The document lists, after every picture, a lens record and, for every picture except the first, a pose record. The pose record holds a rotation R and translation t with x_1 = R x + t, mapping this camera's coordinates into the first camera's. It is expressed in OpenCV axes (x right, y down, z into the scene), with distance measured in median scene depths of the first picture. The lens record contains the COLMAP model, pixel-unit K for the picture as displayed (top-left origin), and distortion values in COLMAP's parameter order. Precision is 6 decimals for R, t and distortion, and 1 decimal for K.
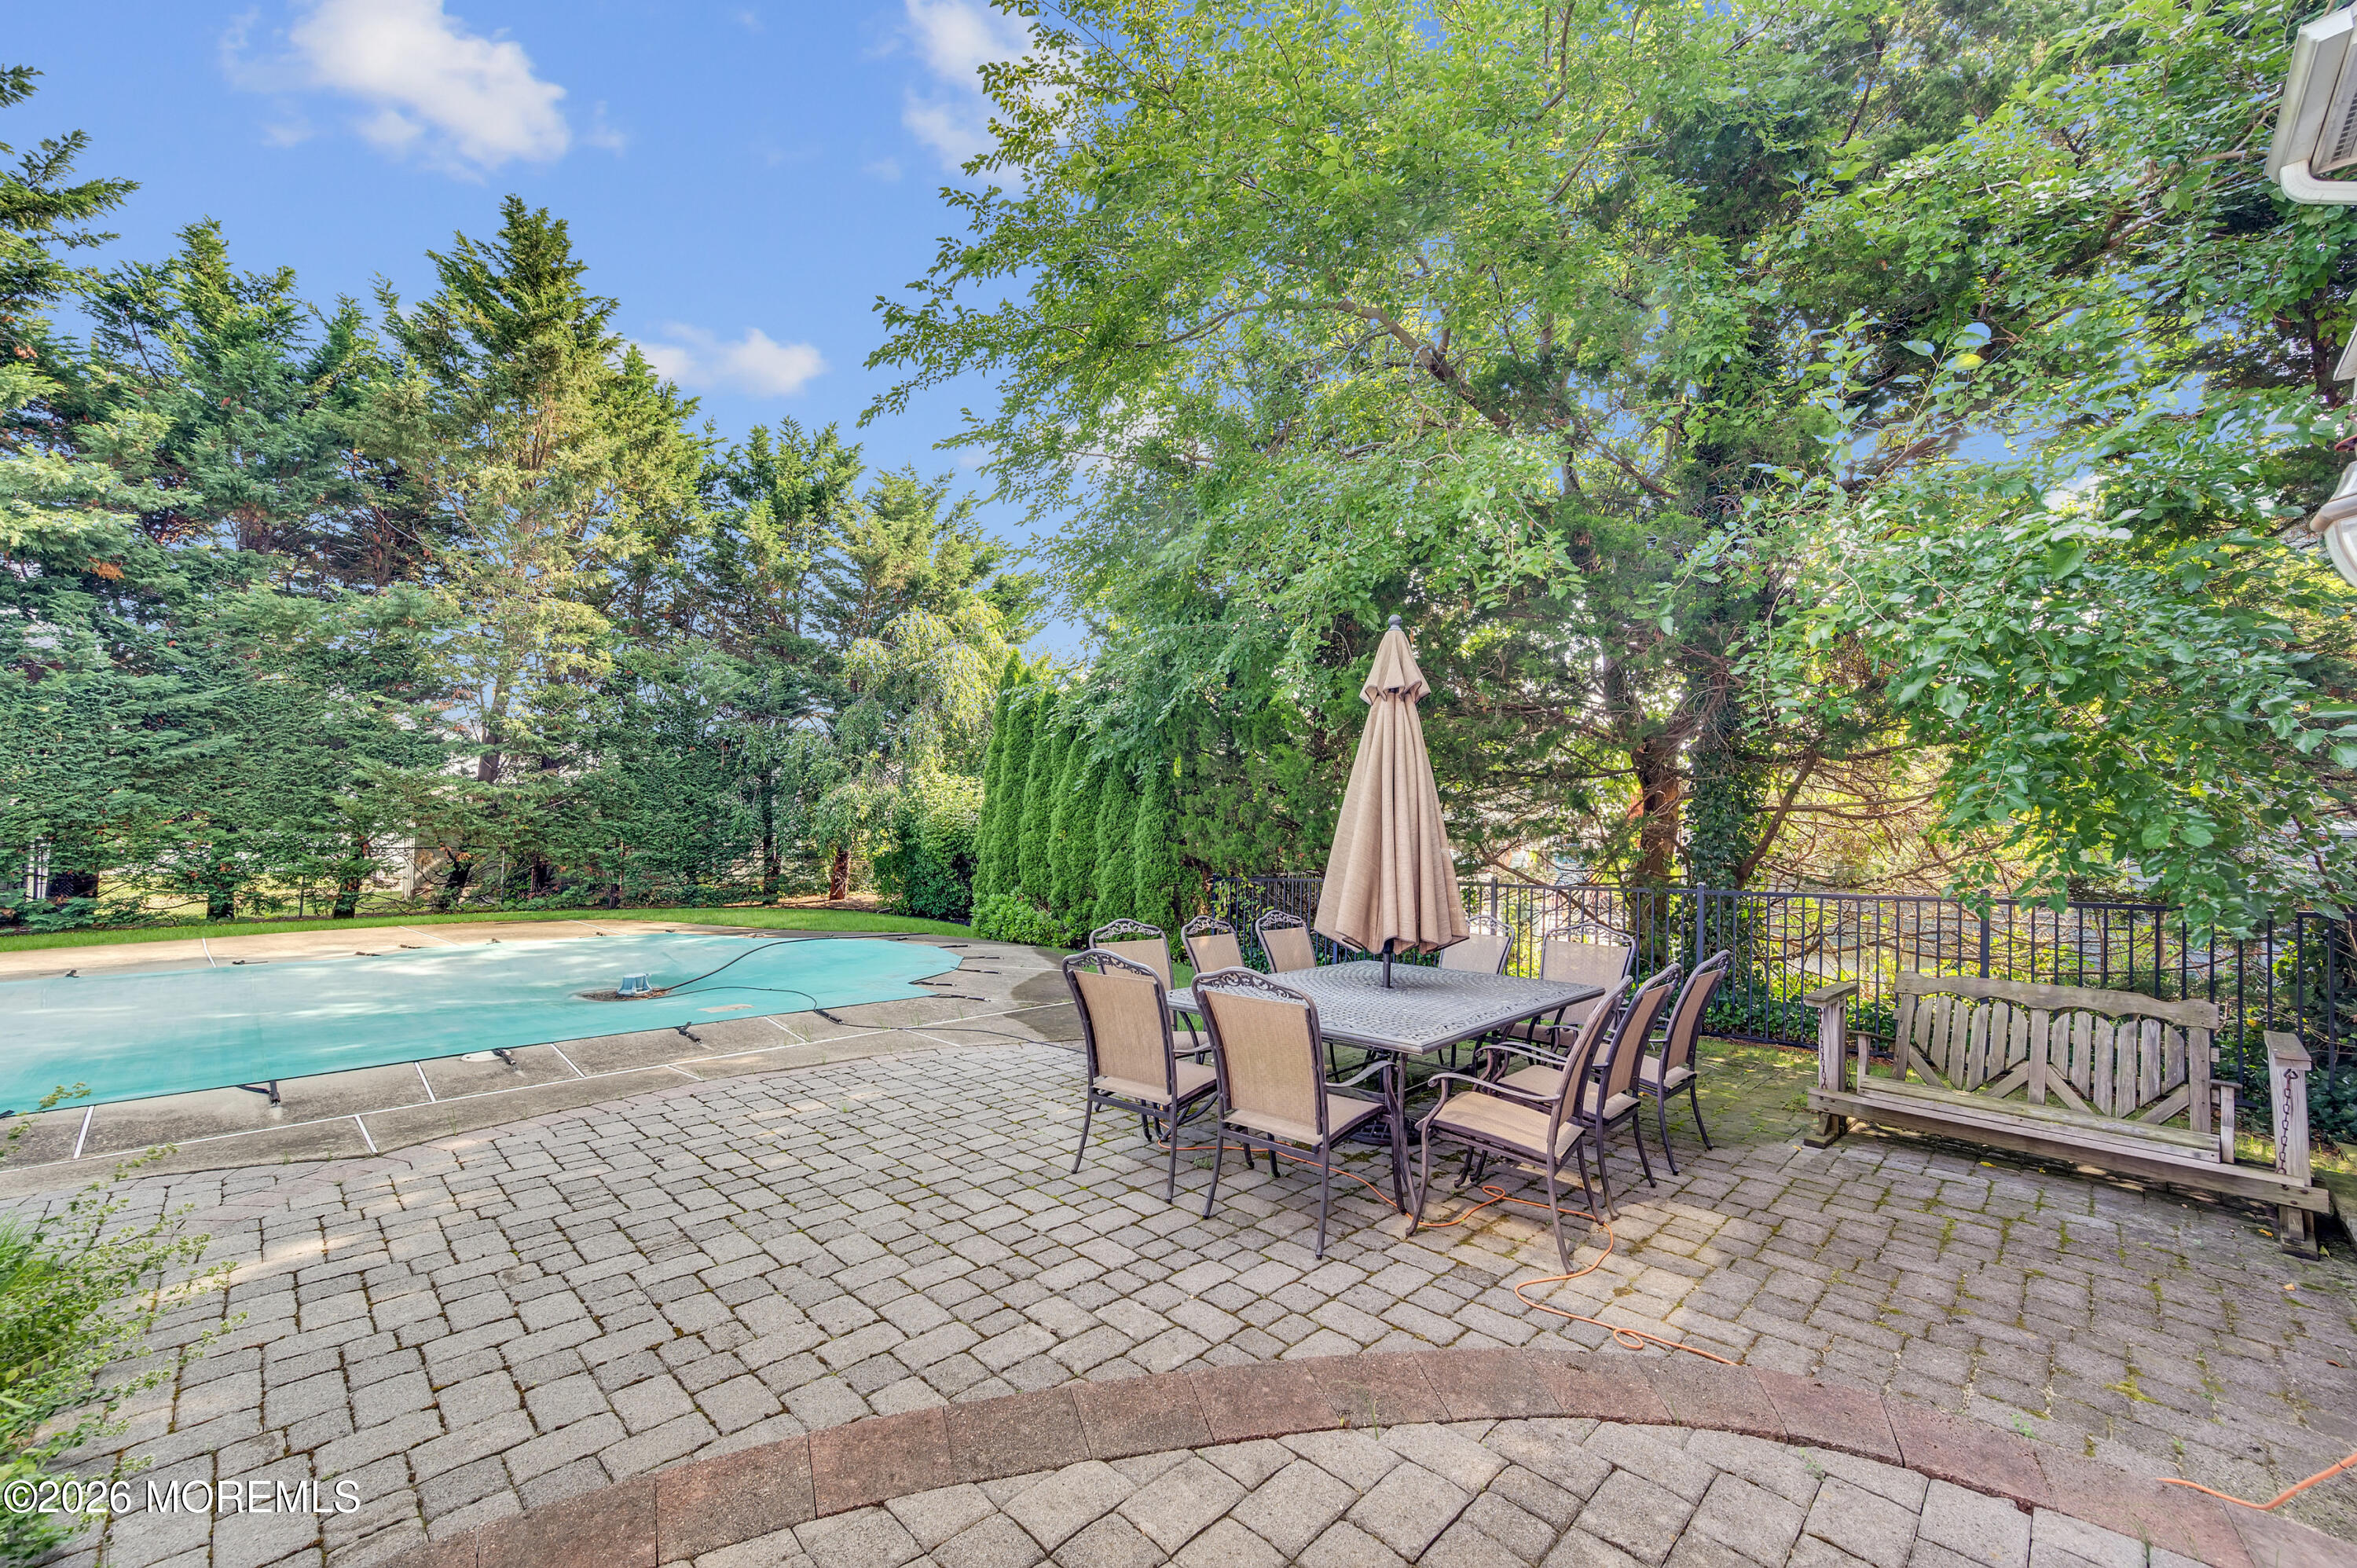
lens RADIAL K [[982.3, 0, 1204.8], [0, 982.3, 793.8], [0, 0, 1]] dist [0.003964, -0.000006]
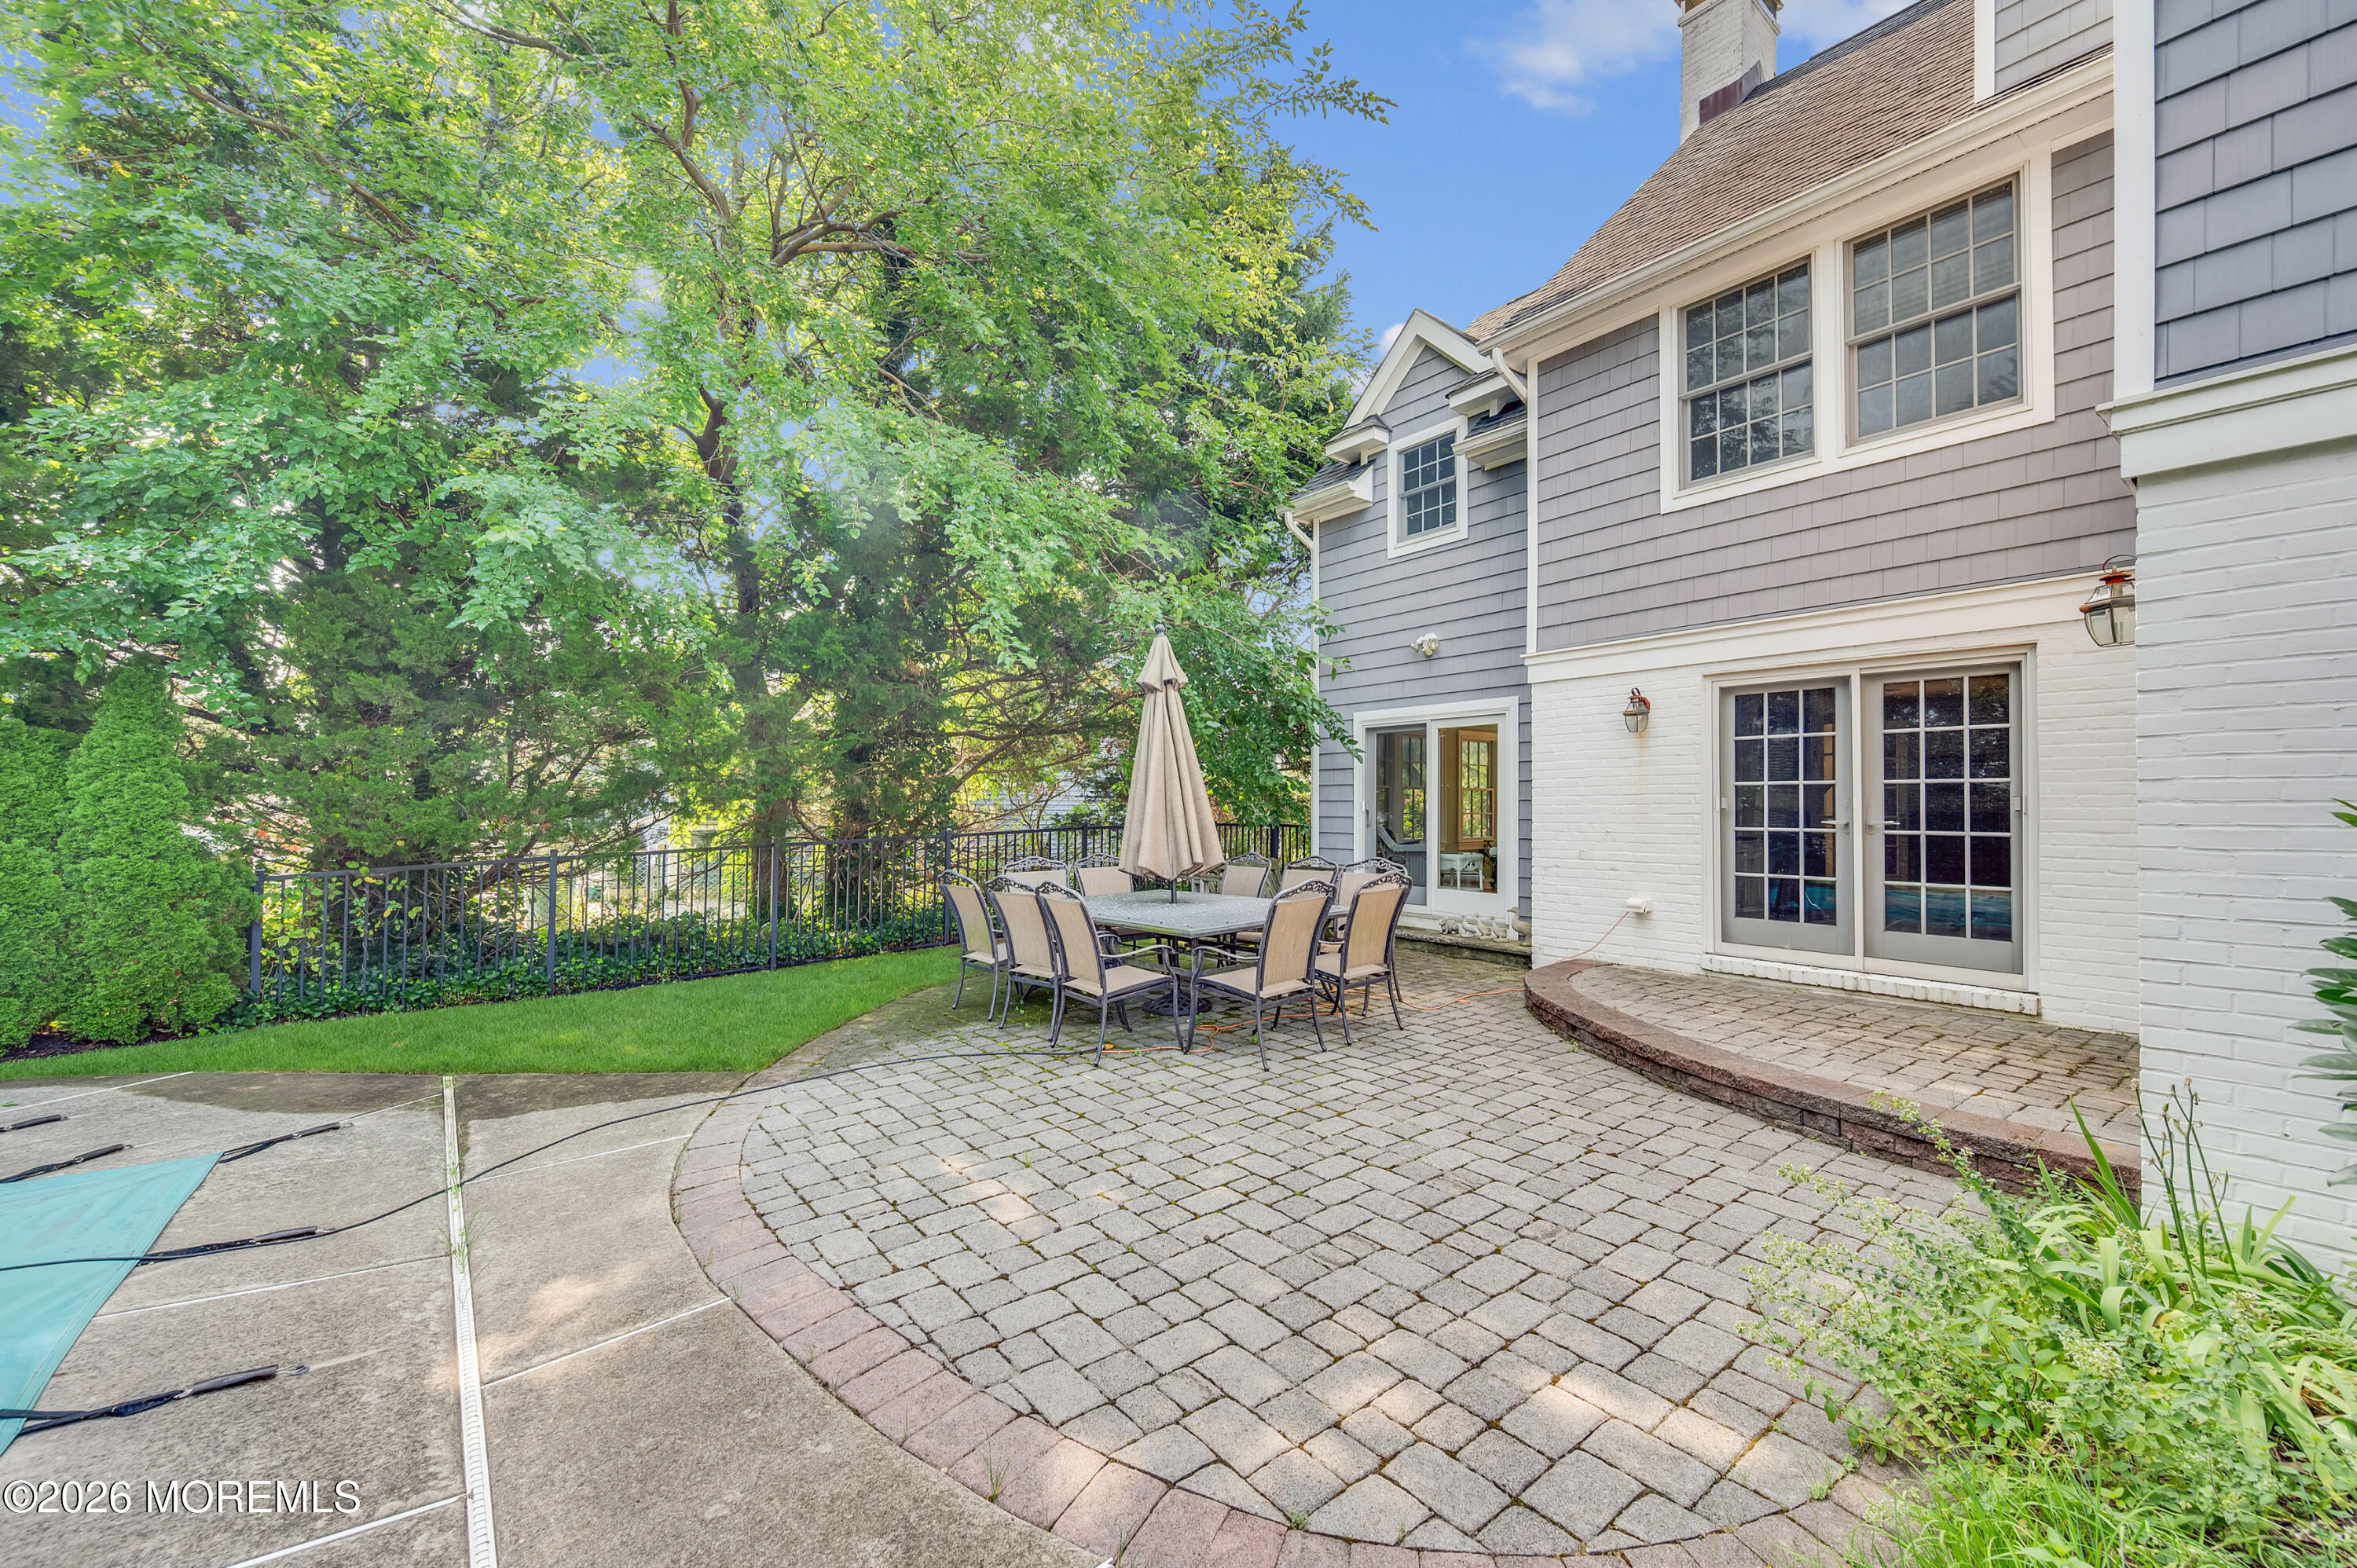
lens RADIAL K [[982.3, 0, 1123.4], [0, 982.3, 788.7], [0, 0, 1]] dist [0.003964, -0.000006]
pose [[0.108891, 0.003253, 0.994048, -1.604946], [-0.029863, 0.999554, 0.000000, 0.040398], [-0.993605, -0.029685, 0.108940, 1.221012]]
